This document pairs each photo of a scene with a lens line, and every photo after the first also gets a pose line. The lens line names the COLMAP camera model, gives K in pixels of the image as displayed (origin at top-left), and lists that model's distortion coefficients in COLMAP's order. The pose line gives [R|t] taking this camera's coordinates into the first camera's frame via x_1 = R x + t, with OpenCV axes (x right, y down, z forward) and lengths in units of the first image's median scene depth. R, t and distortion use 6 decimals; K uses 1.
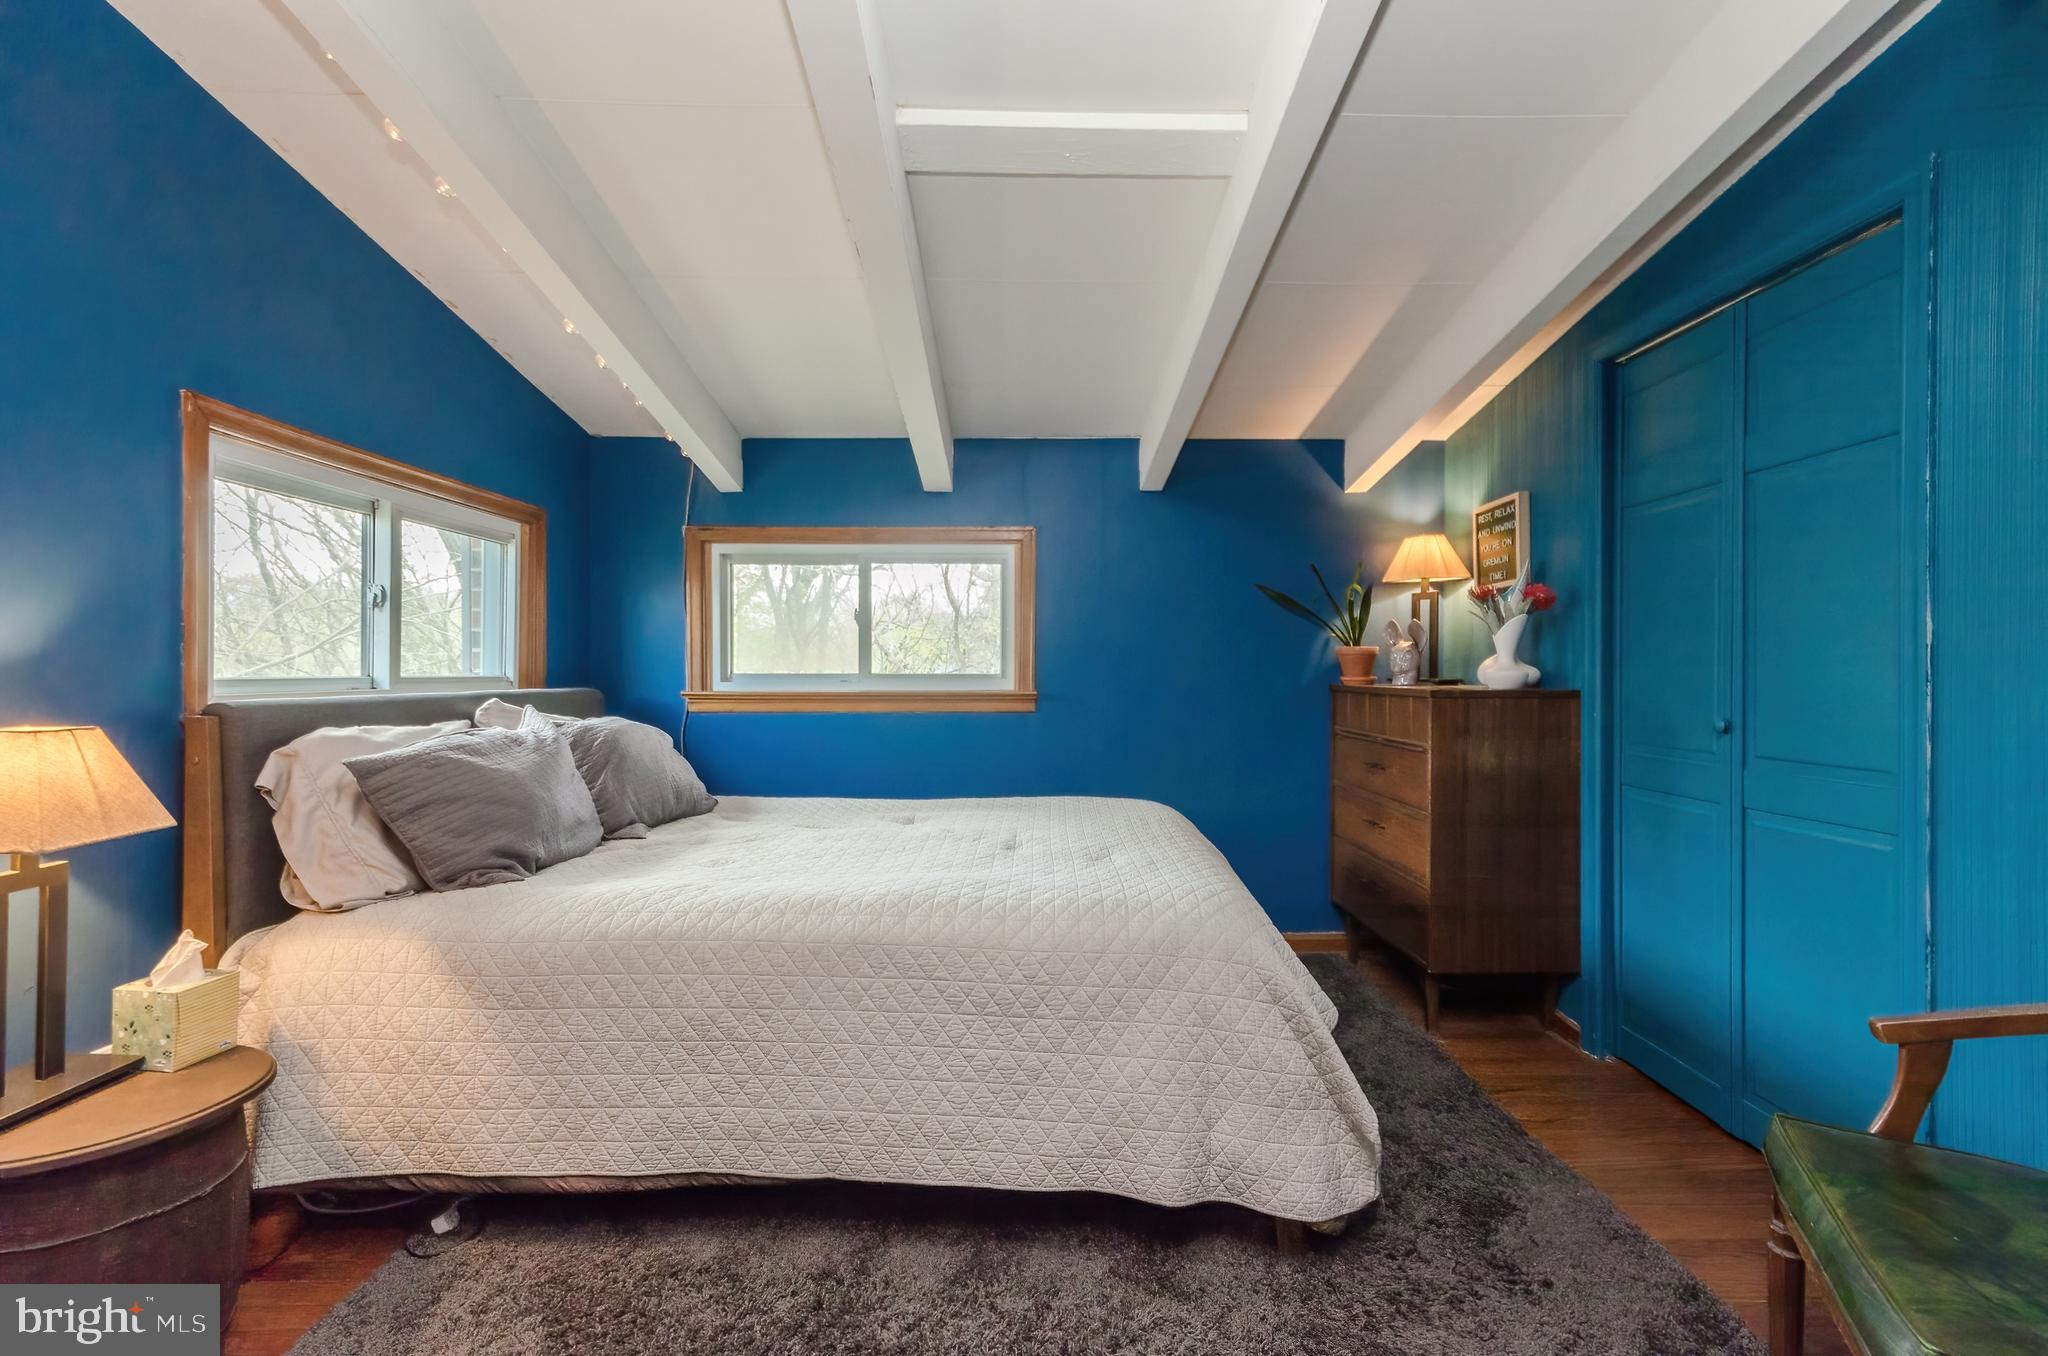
lens RADIAL K [[911.3, 0, 1078.6], [0, 911.3, 668.7], [0, 0, 1]] dist [0.011791, 0.000801]
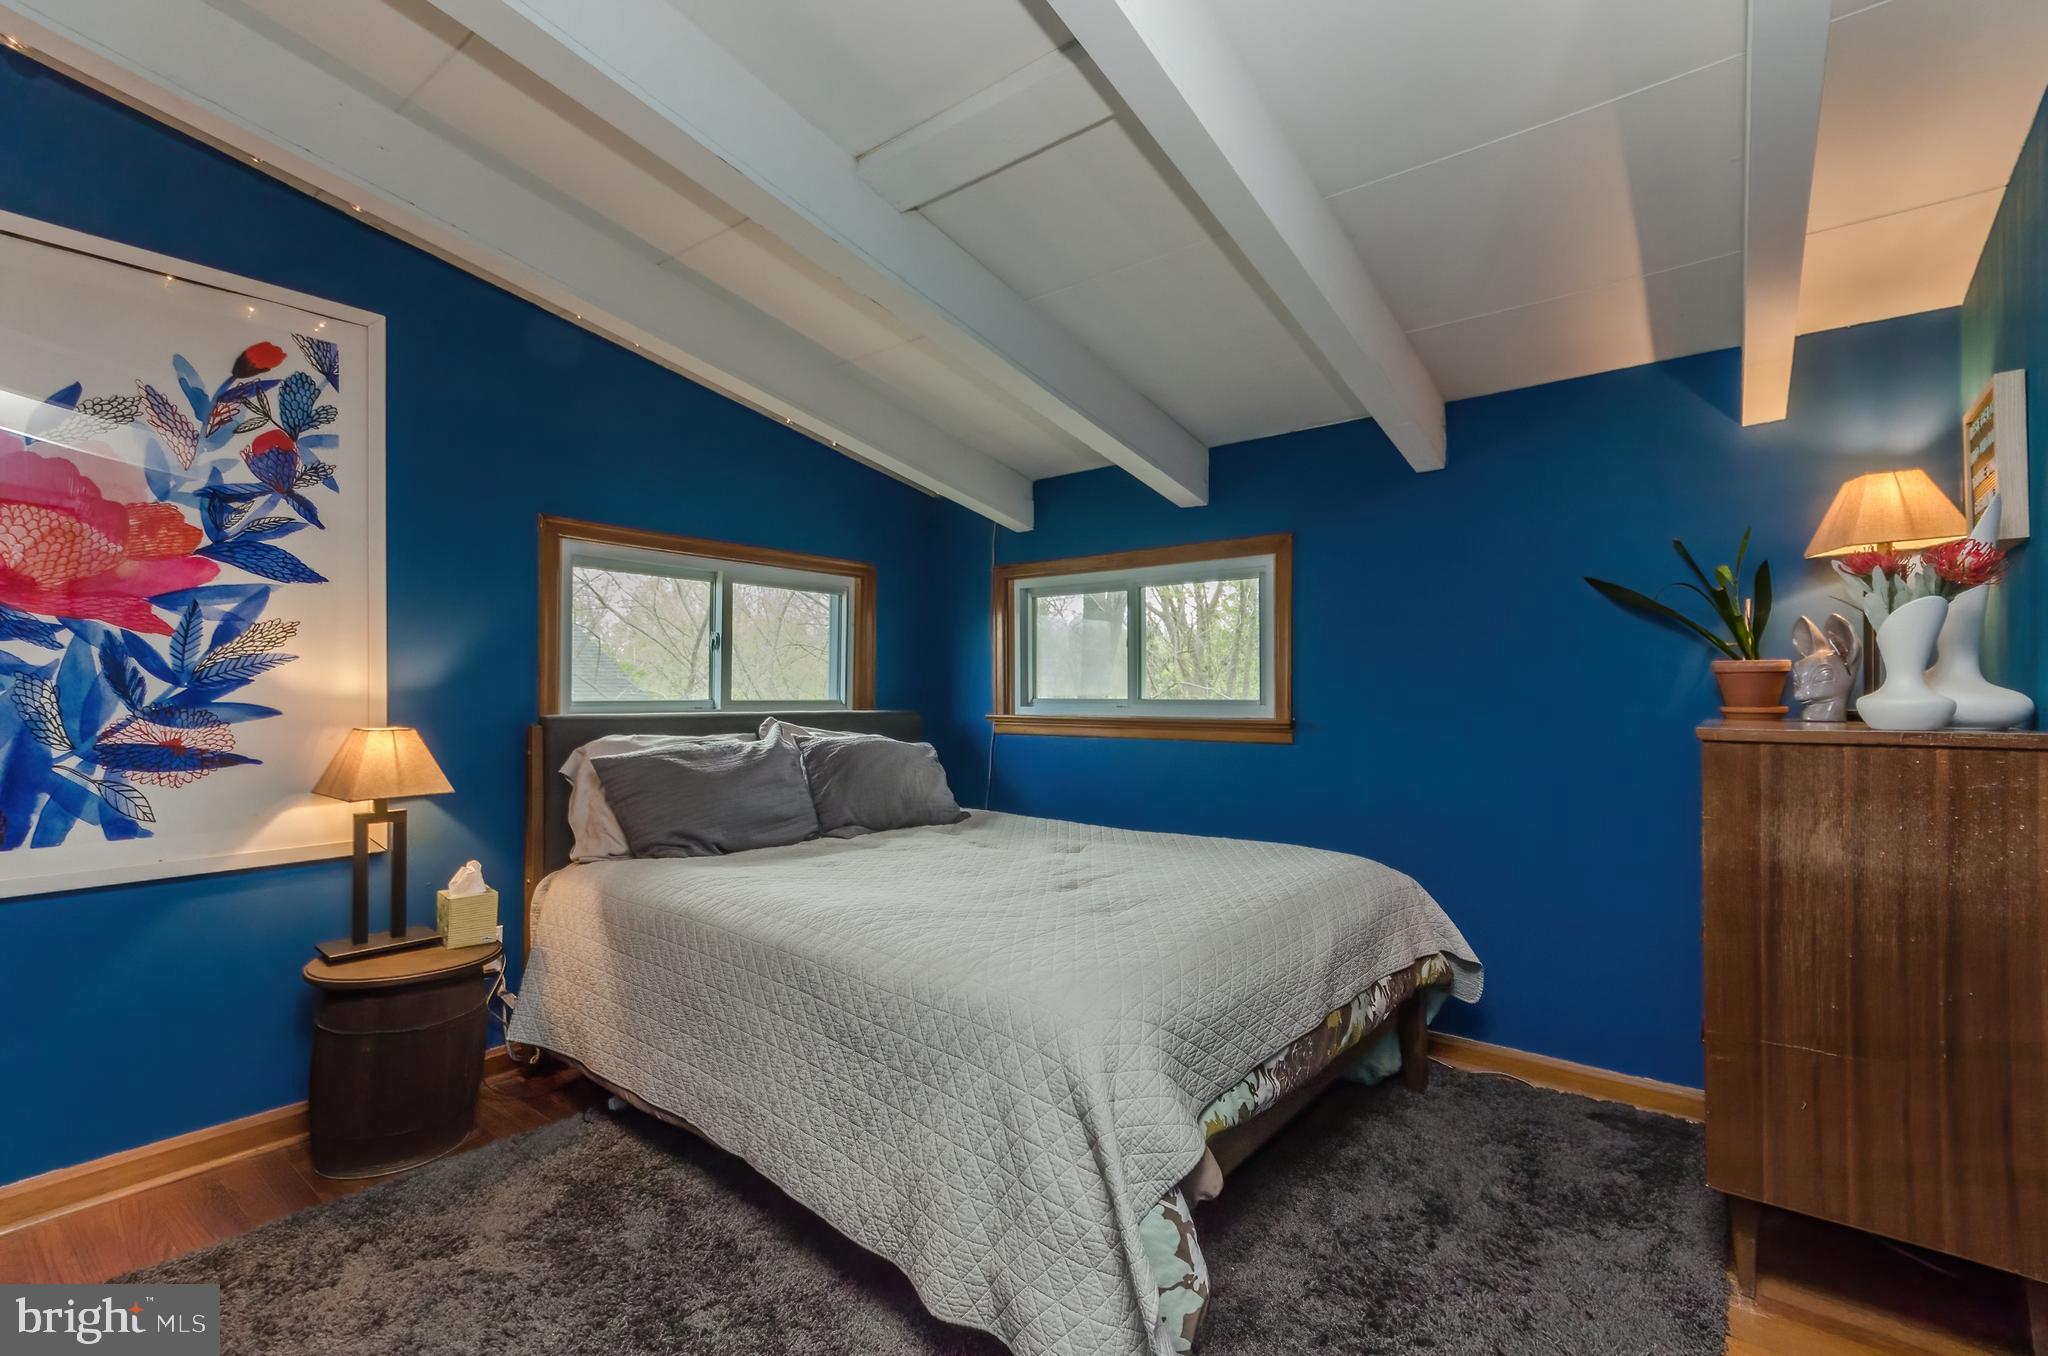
lens RADIAL K [[911.3, 0, 1027.9], [0, 911.3, 680.8], [0, 0, 1]] dist [0.011791, 0.000801]
pose [[0.774135, -0.008863, -0.632958, 0.406554], [-0.000957, 0.999884, -0.015172, 0.000578], [0.633019, 0.012351, 0.774038, 0.212655]]
